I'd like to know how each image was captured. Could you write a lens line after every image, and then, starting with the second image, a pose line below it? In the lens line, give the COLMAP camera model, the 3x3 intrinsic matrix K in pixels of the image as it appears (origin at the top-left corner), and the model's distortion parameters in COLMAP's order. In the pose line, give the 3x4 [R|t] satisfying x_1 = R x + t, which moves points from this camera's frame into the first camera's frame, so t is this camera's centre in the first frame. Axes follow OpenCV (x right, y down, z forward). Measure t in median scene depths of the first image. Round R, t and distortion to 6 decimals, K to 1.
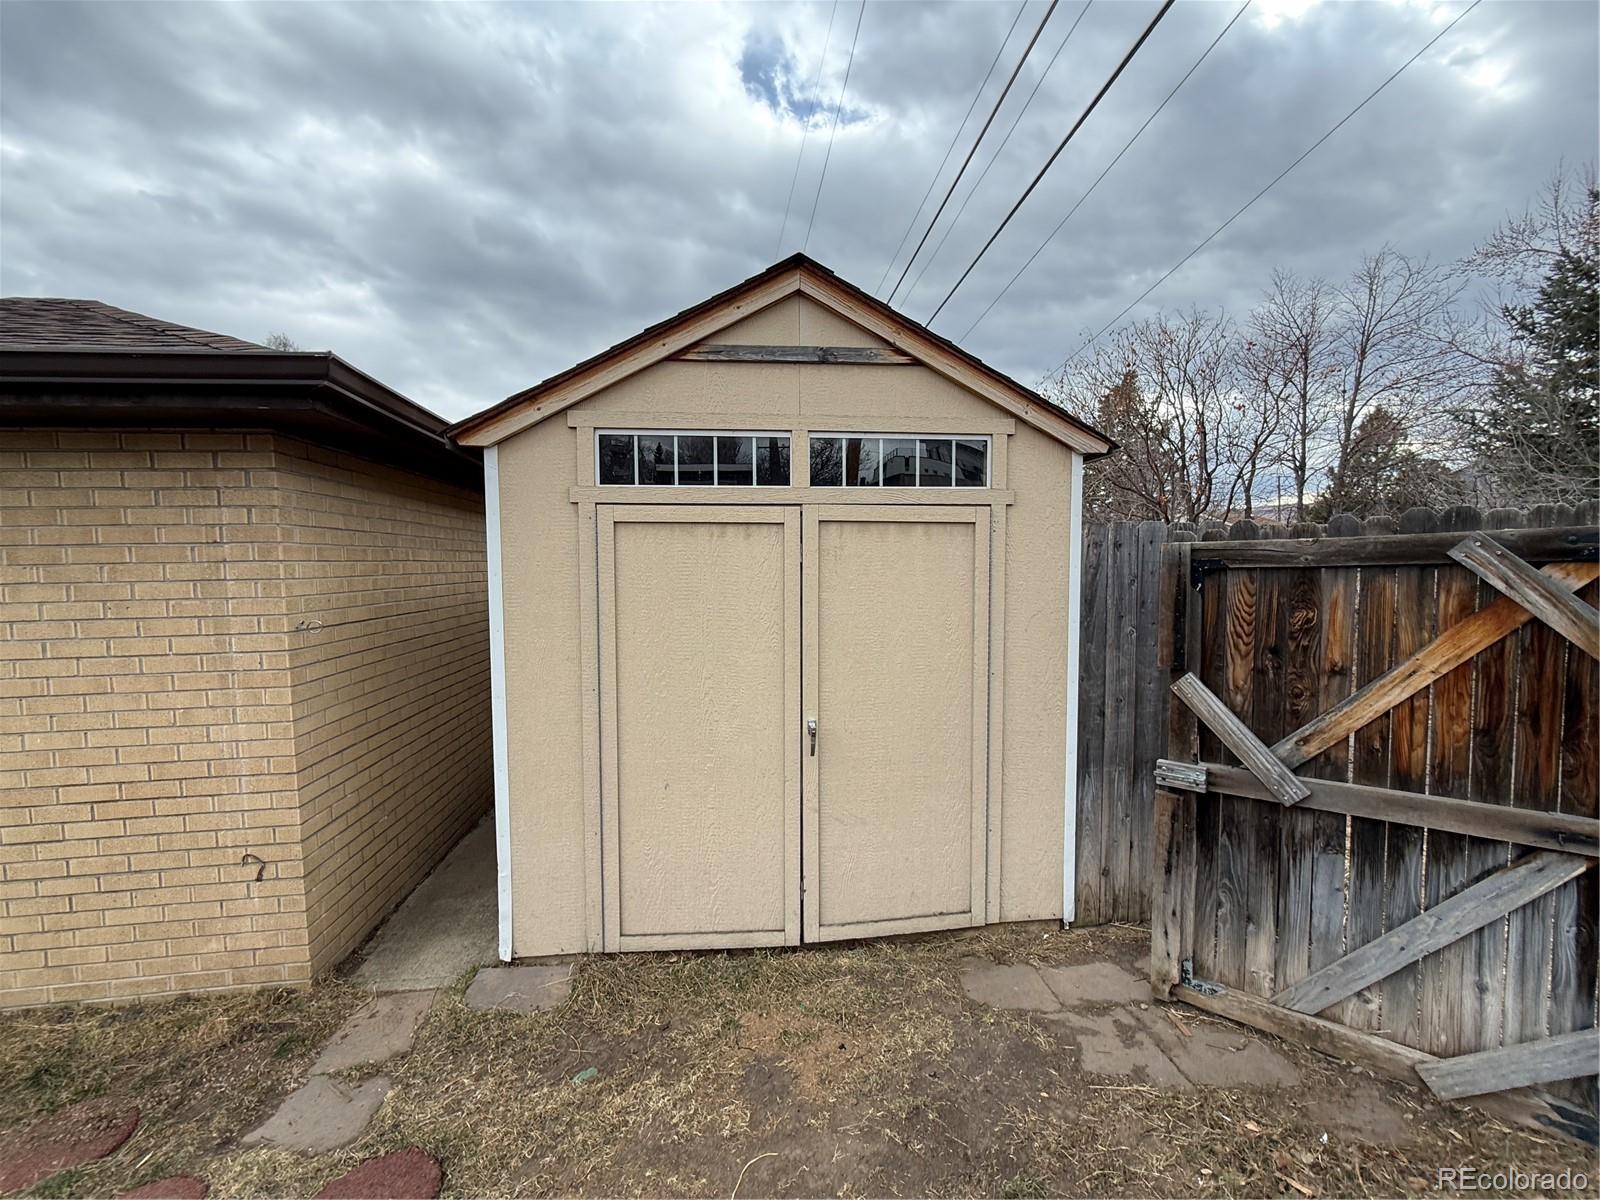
lens RADIAL K [[636.7, 0, 795.3], [0, 636.7, 604.1], [0, 0, 1]] dist [0.000542, 0.000317]
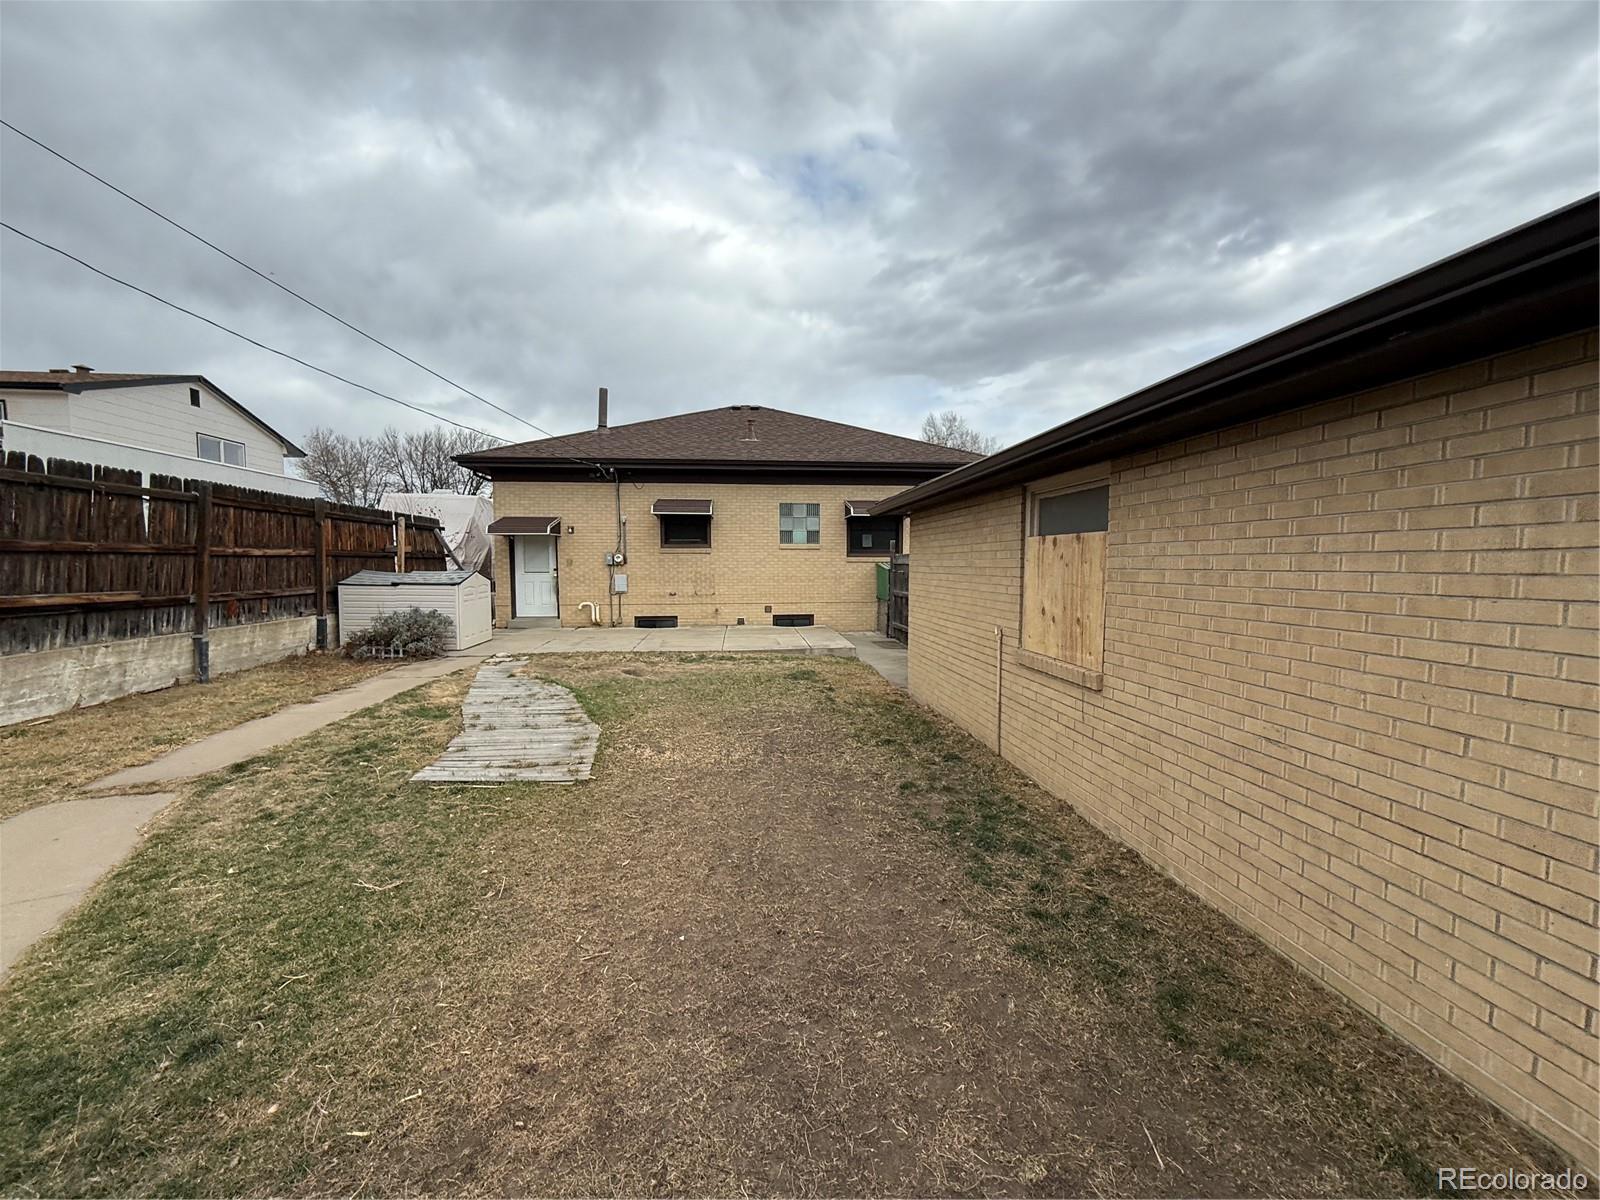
lens RADIAL K [[636.5, 0, 803.4], [0, 636.5, 600.0], [0, 0, 1]] dist [-0.001831, -0.000240]
pose [[-0.022265, 0.077015, -0.996781, -0.505308], [-0.063799, 0.994887, 0.078294, 0.026530], [0.997714, 0.065337, -0.017238, 0.156678]]
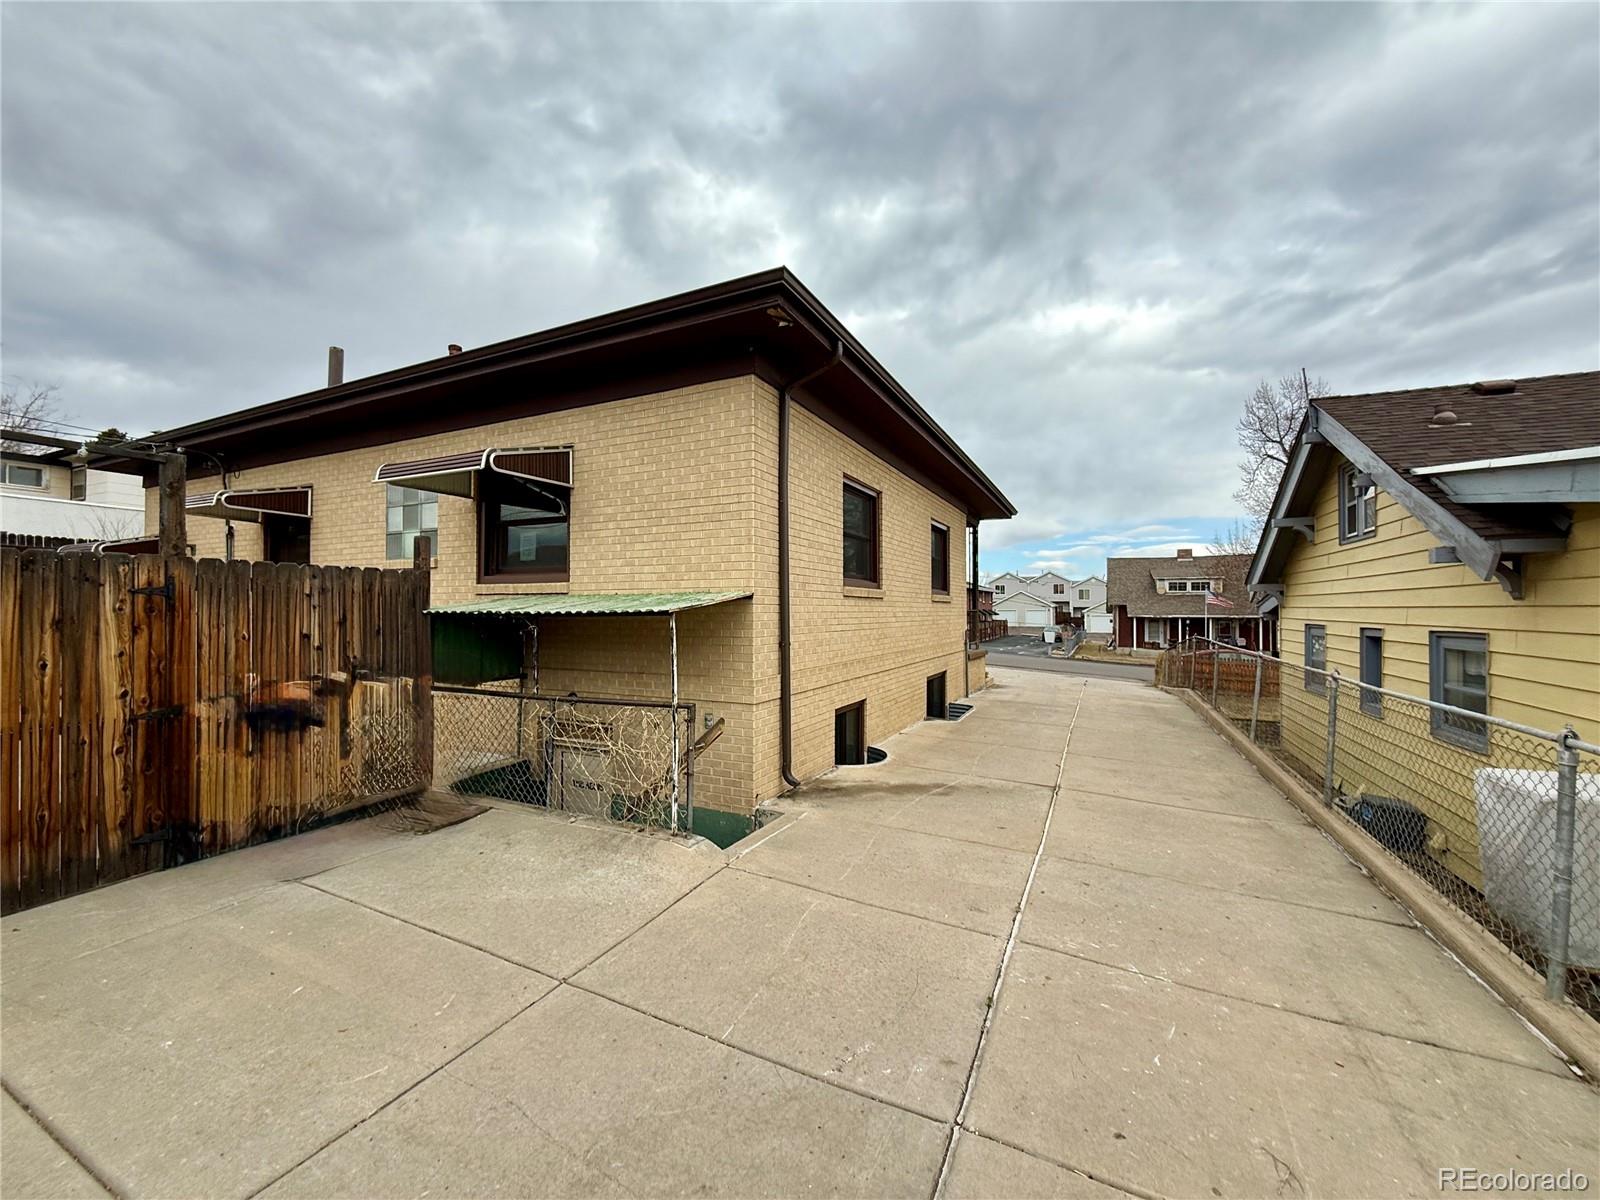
lens RADIAL K [[637.1, 0, 800.0], [0, 637.1, 600.0], [0, 0, 1]] dist [0.002837, -0.000283]
pose [[-0.543273, 0.009133, -0.839507, -5.274626], [-0.046444, 0.998083, 0.040914, -0.046202], [0.838271, 0.061218, -0.541807, 3.297865]]
